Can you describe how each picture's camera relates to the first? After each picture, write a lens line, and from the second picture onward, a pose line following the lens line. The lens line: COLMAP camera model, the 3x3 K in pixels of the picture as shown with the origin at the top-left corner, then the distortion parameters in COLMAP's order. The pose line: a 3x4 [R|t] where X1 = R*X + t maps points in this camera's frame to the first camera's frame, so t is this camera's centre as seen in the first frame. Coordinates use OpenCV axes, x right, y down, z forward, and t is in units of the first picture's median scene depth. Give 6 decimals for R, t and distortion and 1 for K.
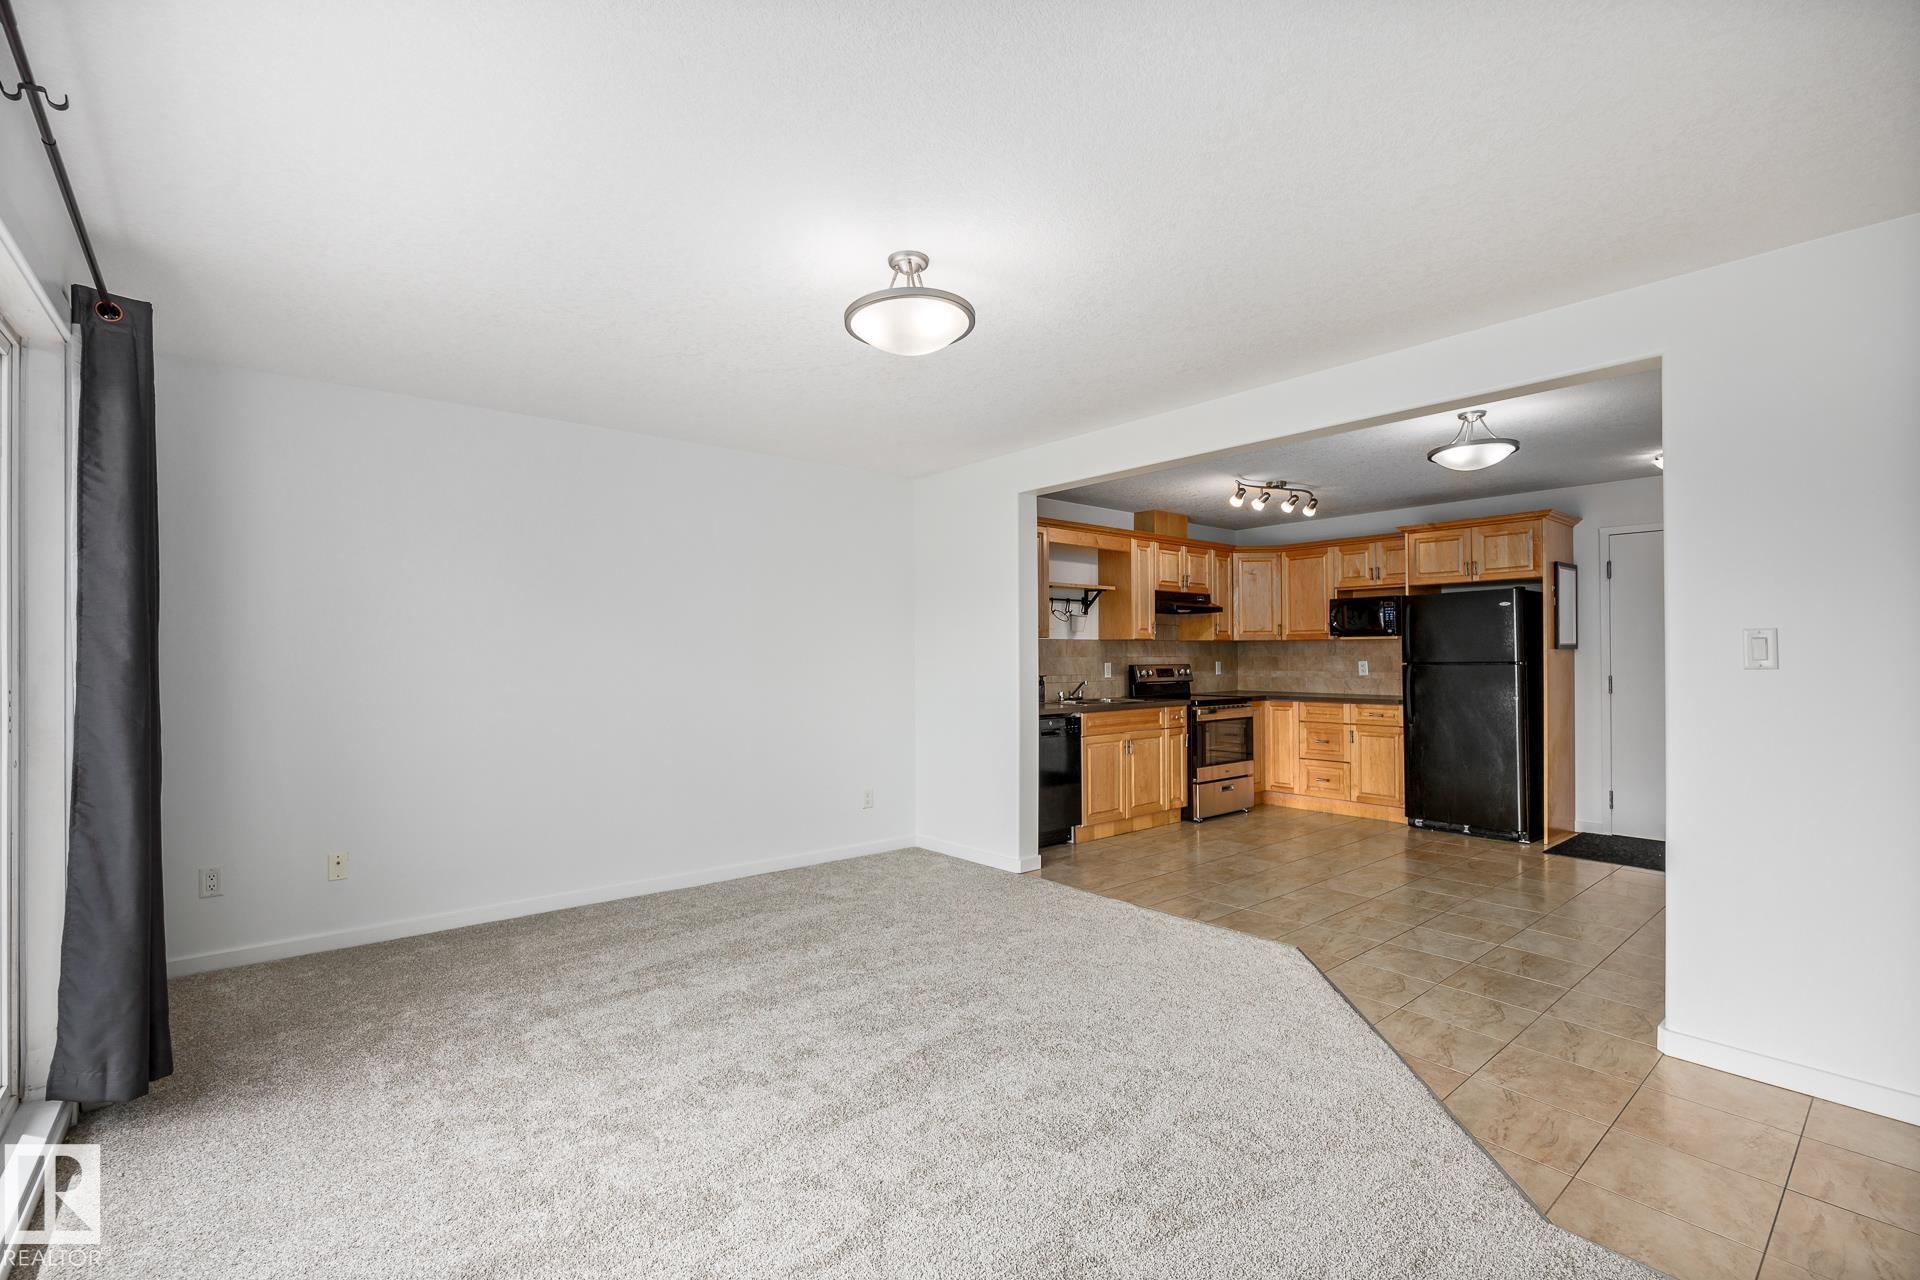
lens RADIAL K [[848.1, 0, 944.0], [0, 848.1, 648.0], [0, 0, 1]] dist [-0.003504, 0.000861]
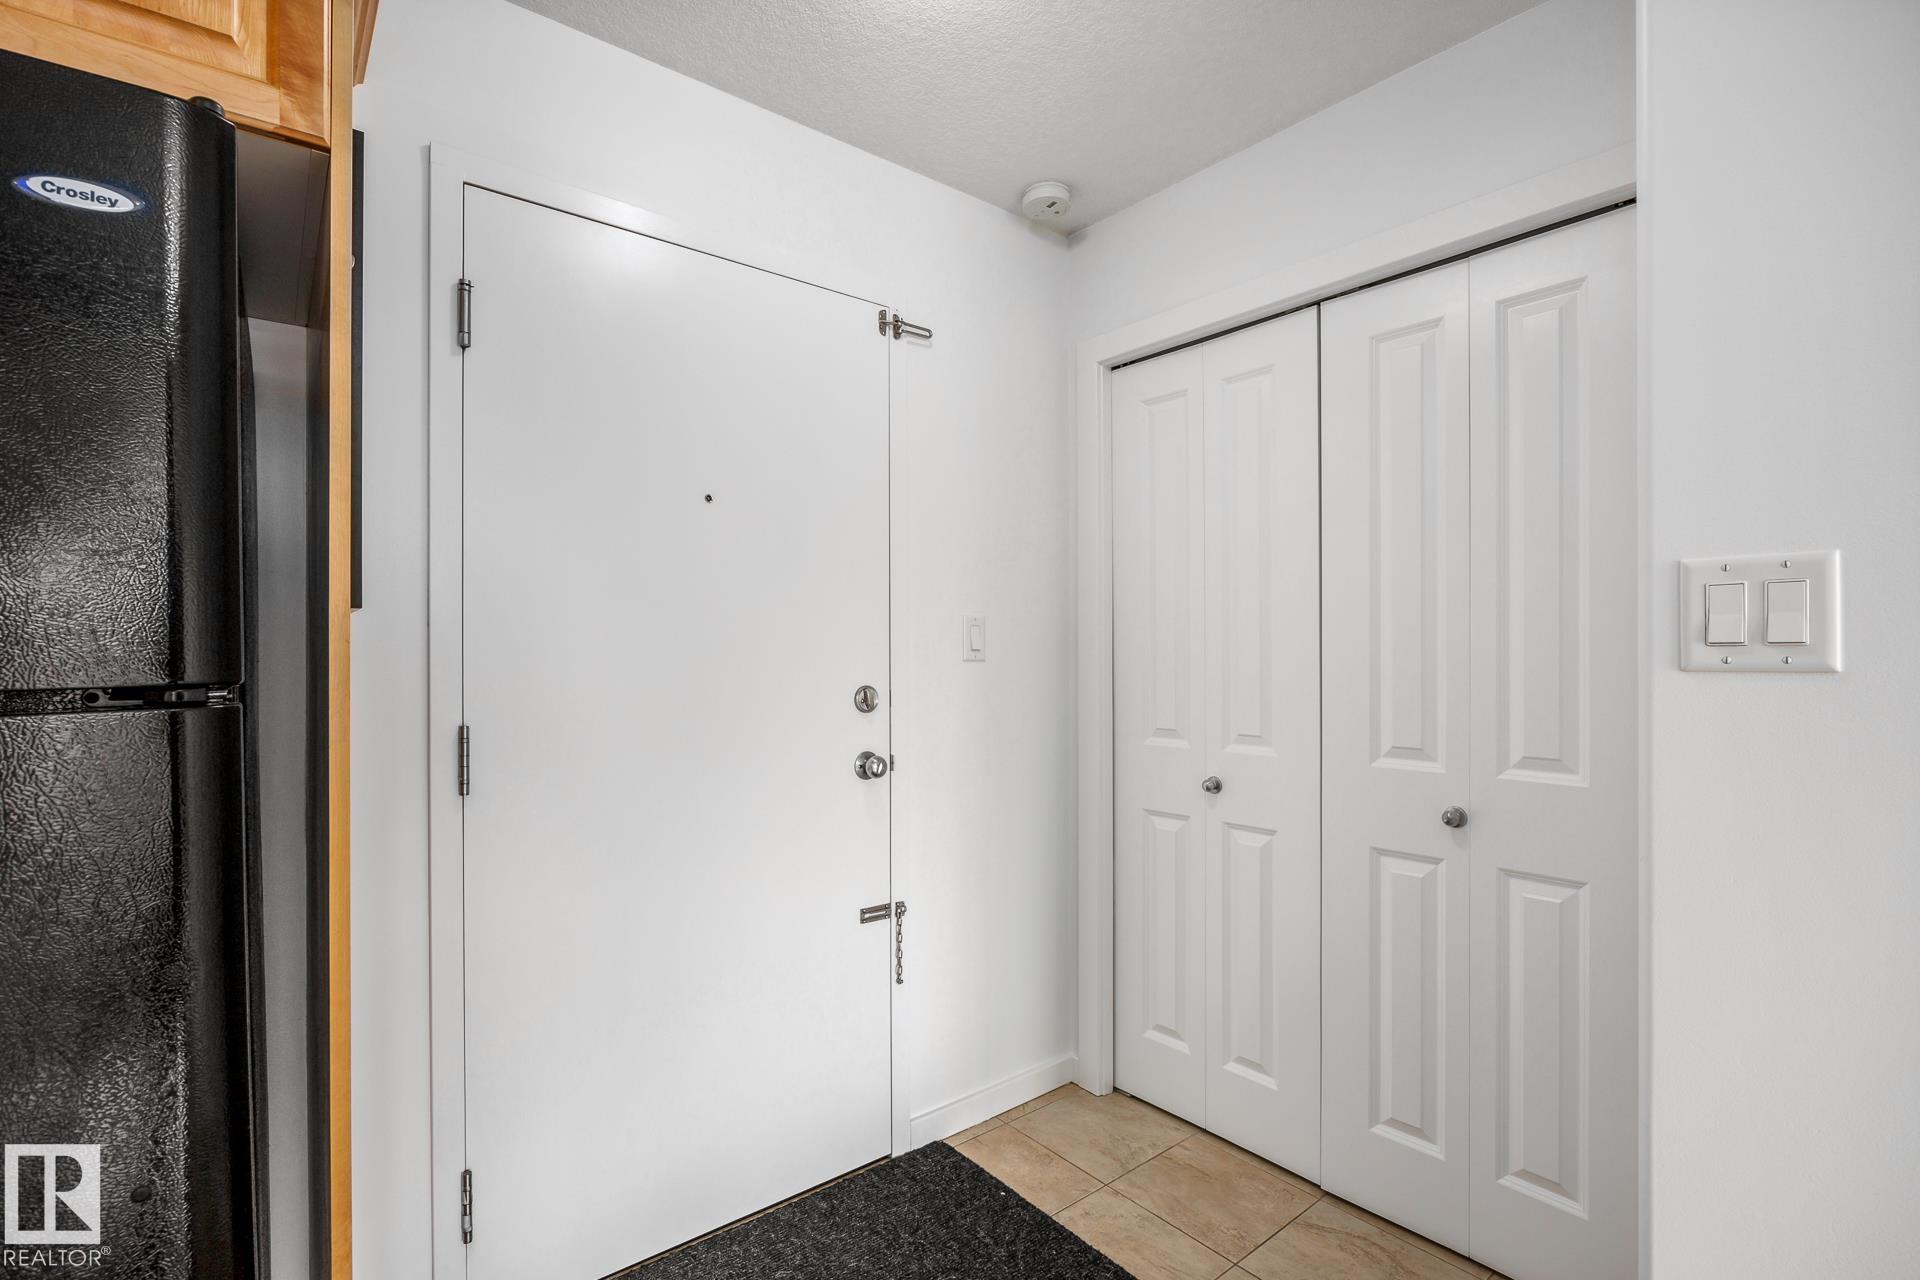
lens RADIAL K [[858.5, 0, 929.5], [0, 858.5, 645.7], [0, 0, 1]] dist [-0.012739, -0.000055]
pose [[0.022221, 0.009549, 0.999707, 0.465633], [-0.006272, 0.999936, -0.009412, 0.008956], [-0.999733, -0.006061, 0.022279, 0.747491]]
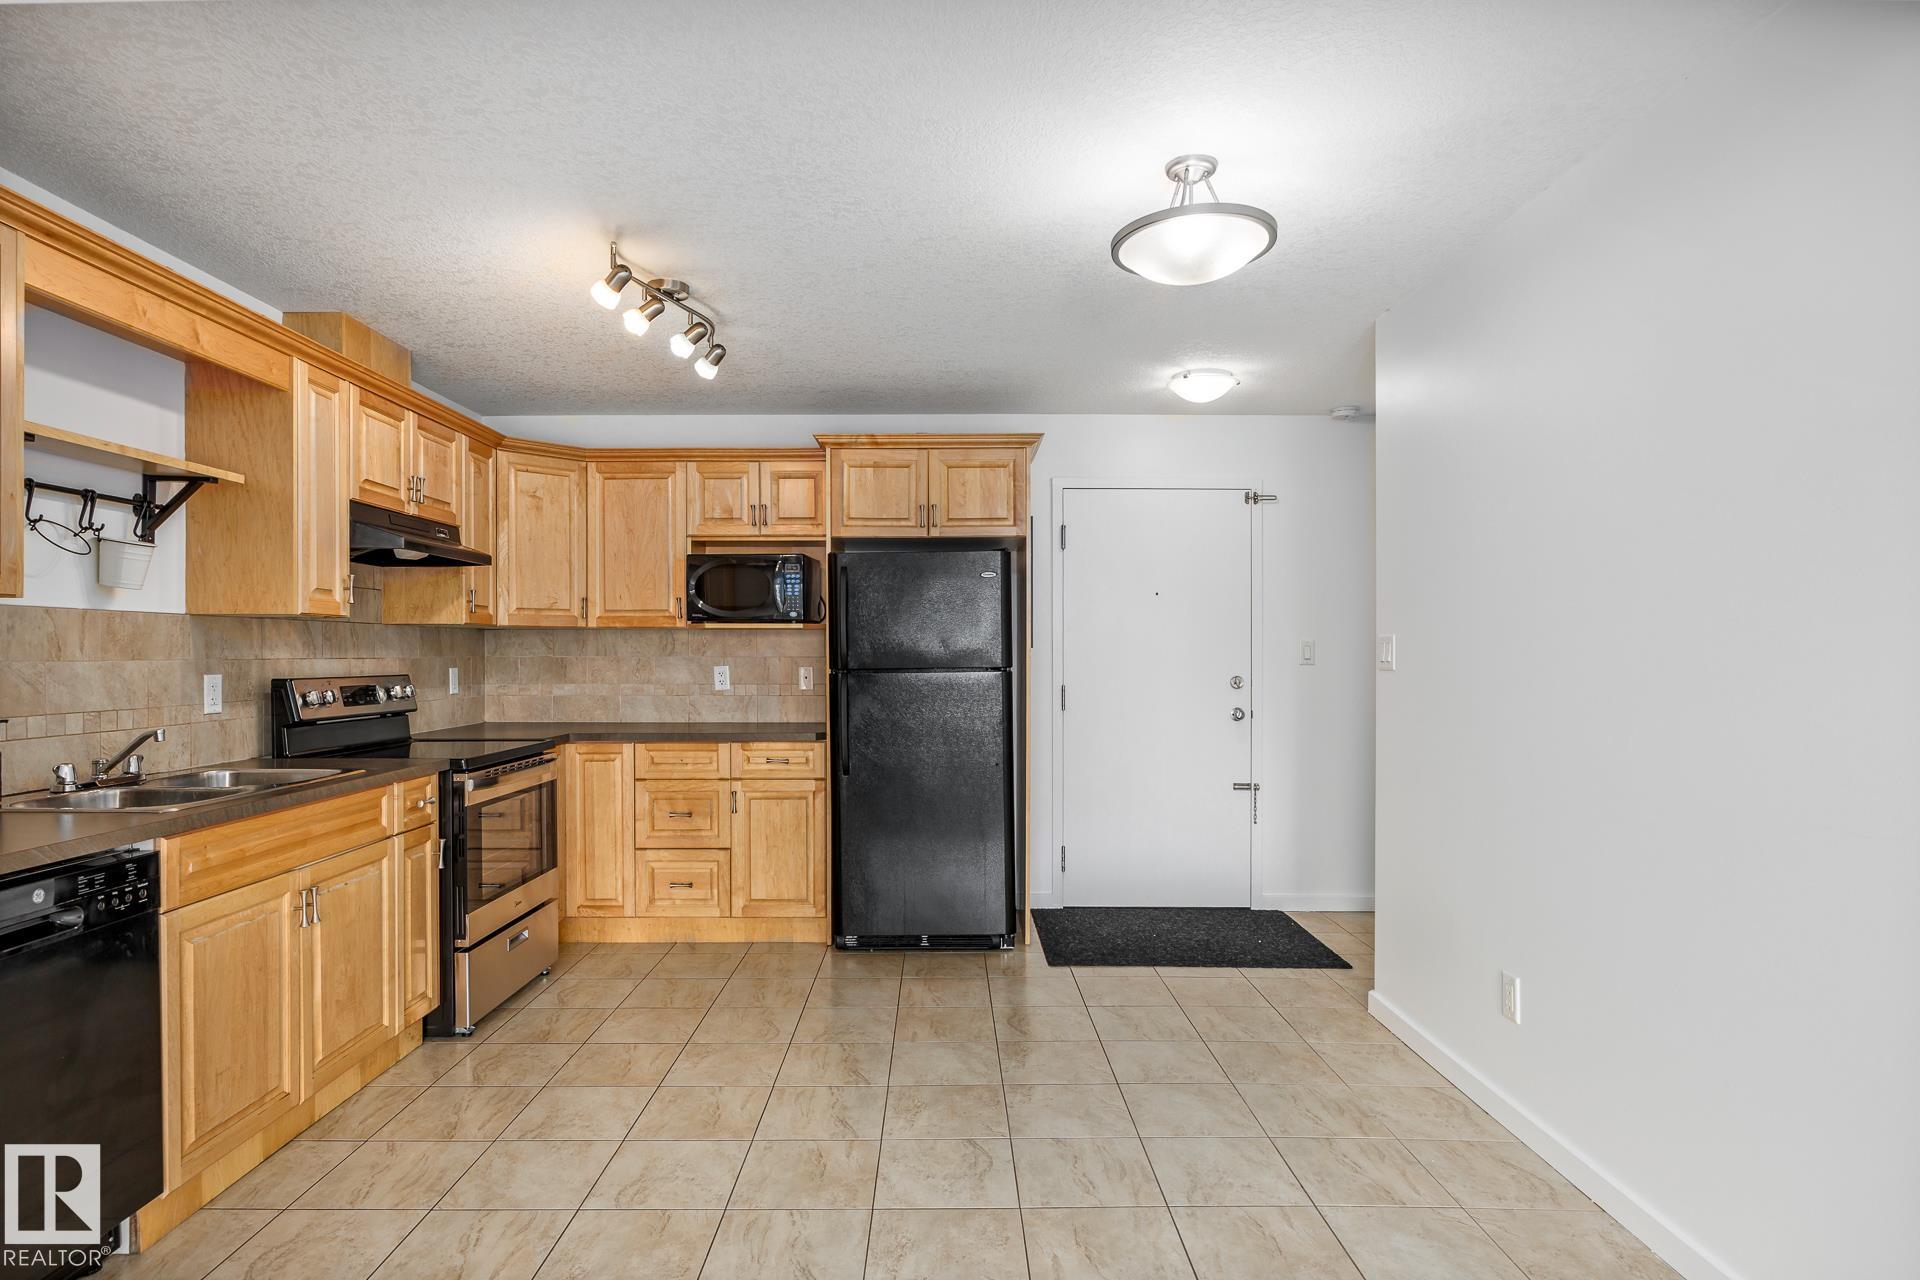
lens RADIAL K [[1035.6, 0, 945.6], [0, 1035.6, 654.5], [0, 0, 1]] dist [-0.003188, -0.000919]
pose [[0.637243, 0.002715, 0.770658, 0.044119], [-0.009441, 0.999946, 0.004284, 0.003321], [-0.770605, -0.010006, 0.637234, 0.455240]]
